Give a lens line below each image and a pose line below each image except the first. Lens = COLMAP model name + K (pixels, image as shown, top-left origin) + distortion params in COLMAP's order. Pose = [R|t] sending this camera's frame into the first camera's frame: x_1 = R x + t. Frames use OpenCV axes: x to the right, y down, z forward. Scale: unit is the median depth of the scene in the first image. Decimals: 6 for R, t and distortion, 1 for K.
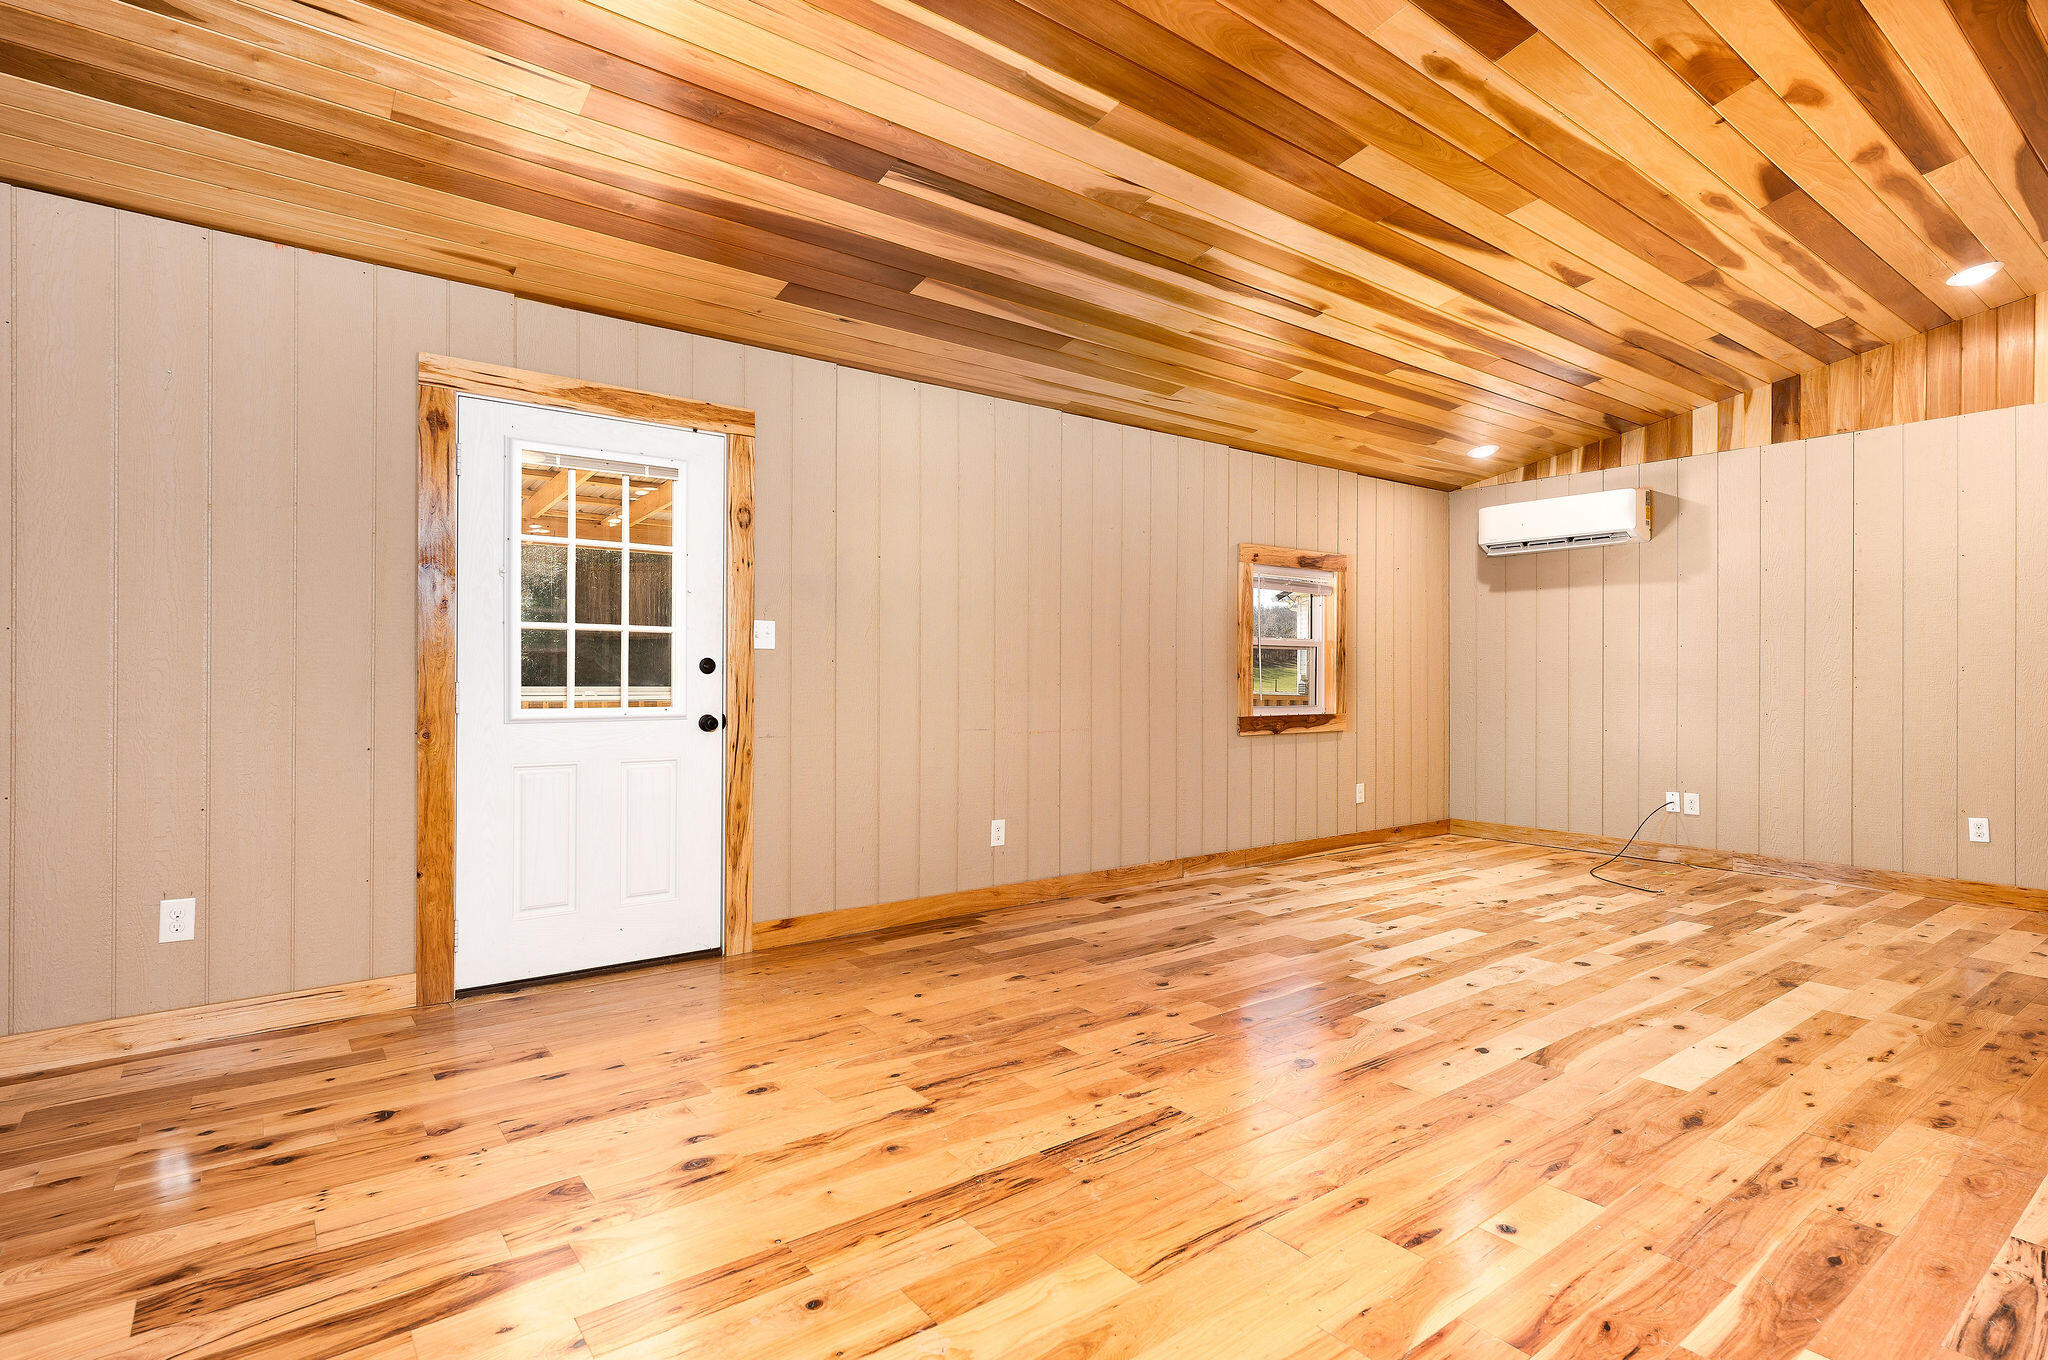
lens RADIAL K [[1010.4, 0, 1019.7], [0, 1010.4, 674.5], [0, 0, 1]] dist [0.003498, 0.000348]
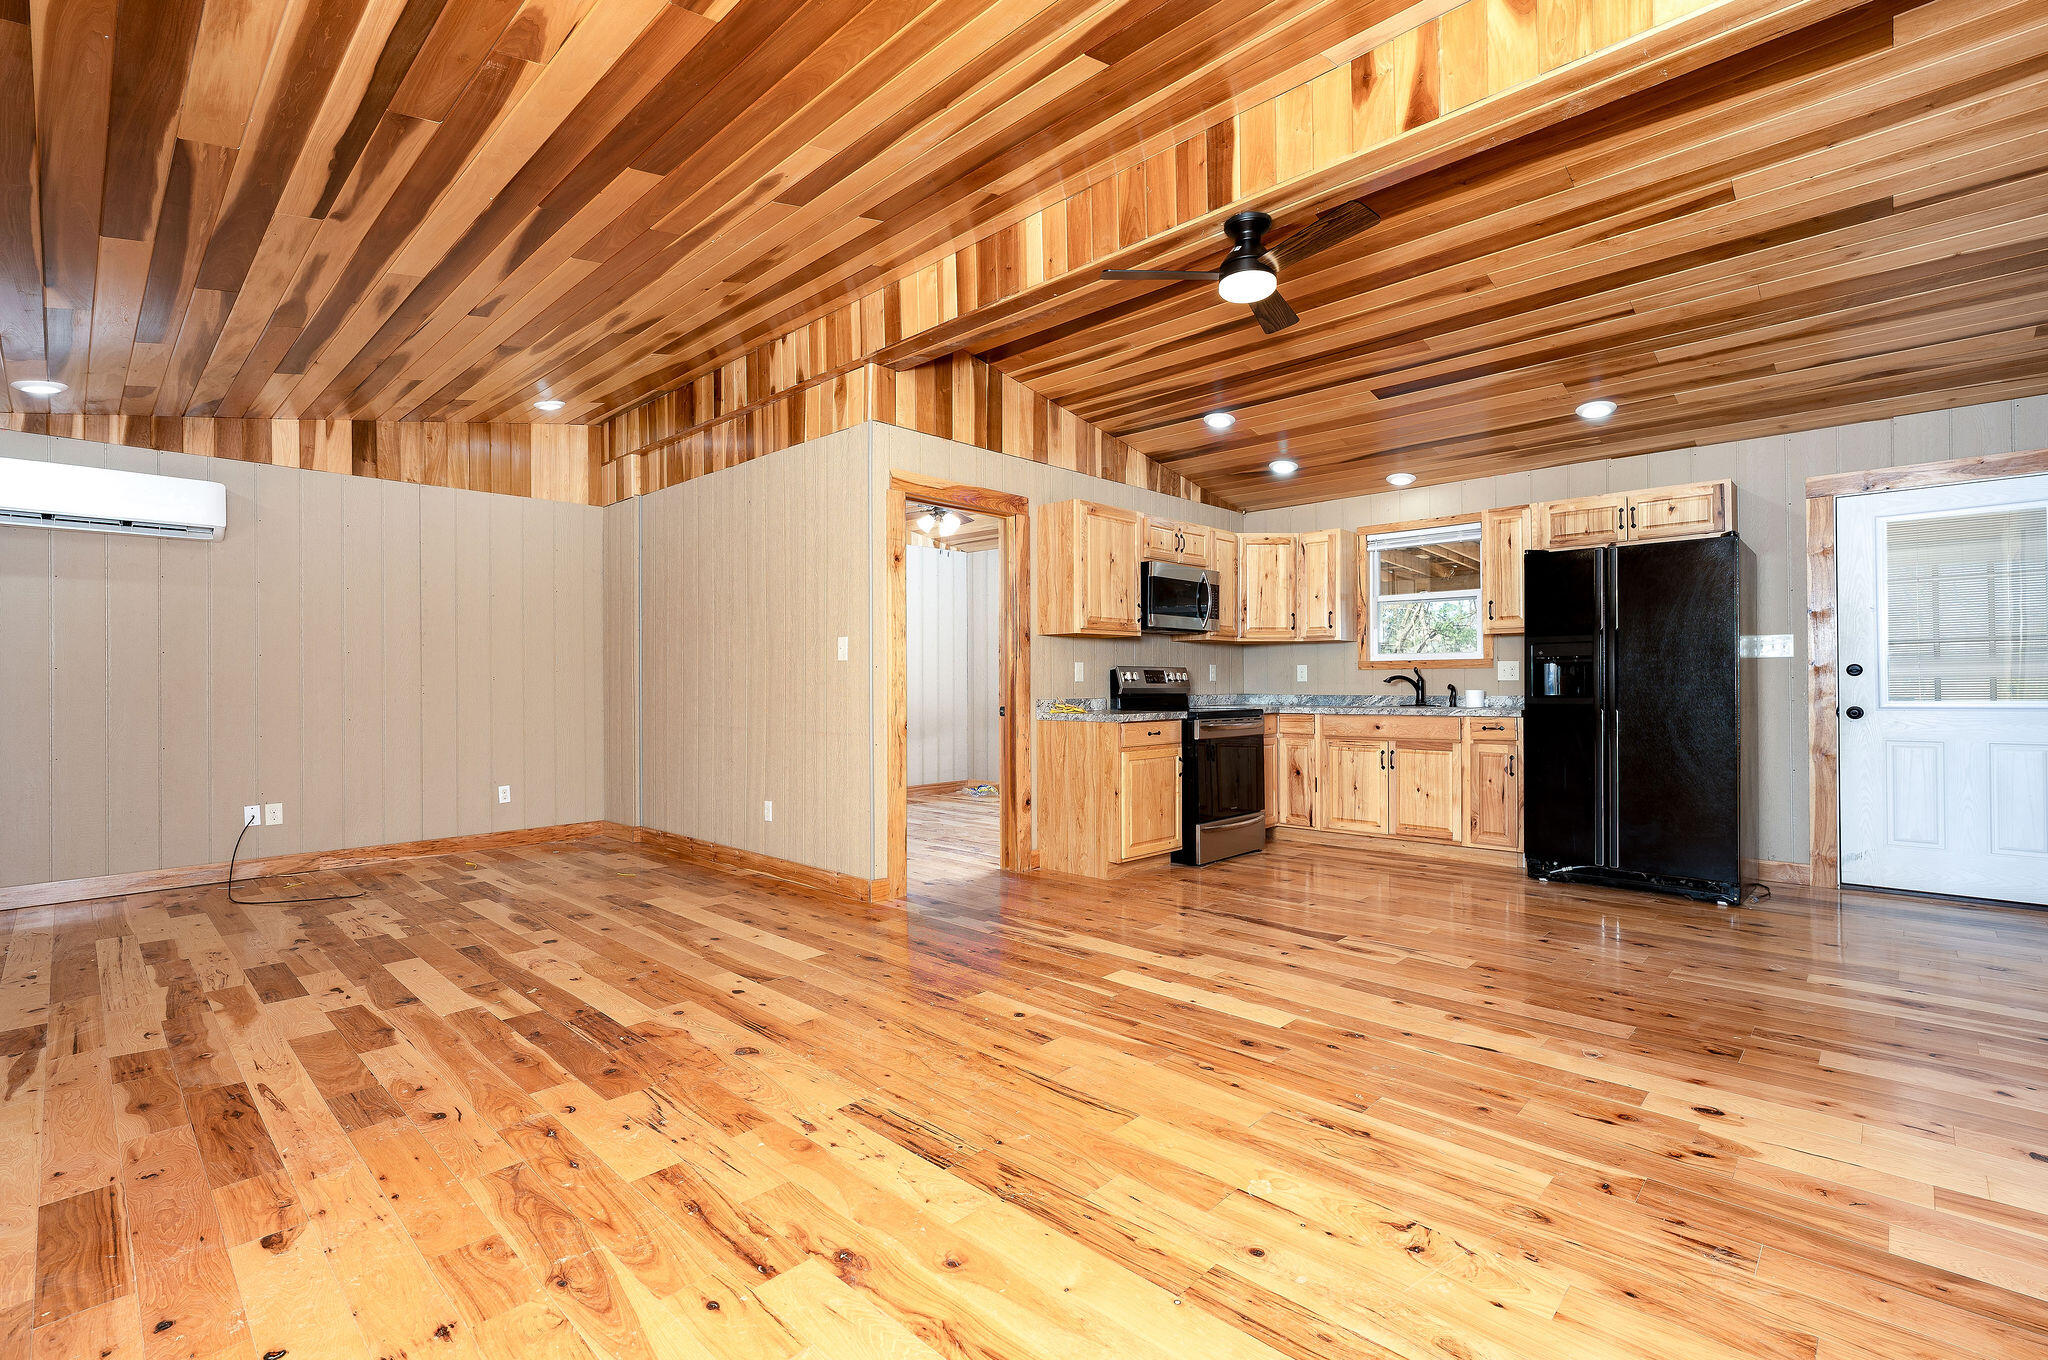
lens RADIAL K [[917.5, 0, 1020.3], [0, 917.5, 680.5], [0, 0, 1]] dist [-0.002248, -0.000444]
pose [[-0.154563, -0.000955, 0.987982, -0.644211], [0.007329, 0.999971, 0.002113, -0.000630], [-0.987956, 0.007567, -0.154552, 0.789770]]
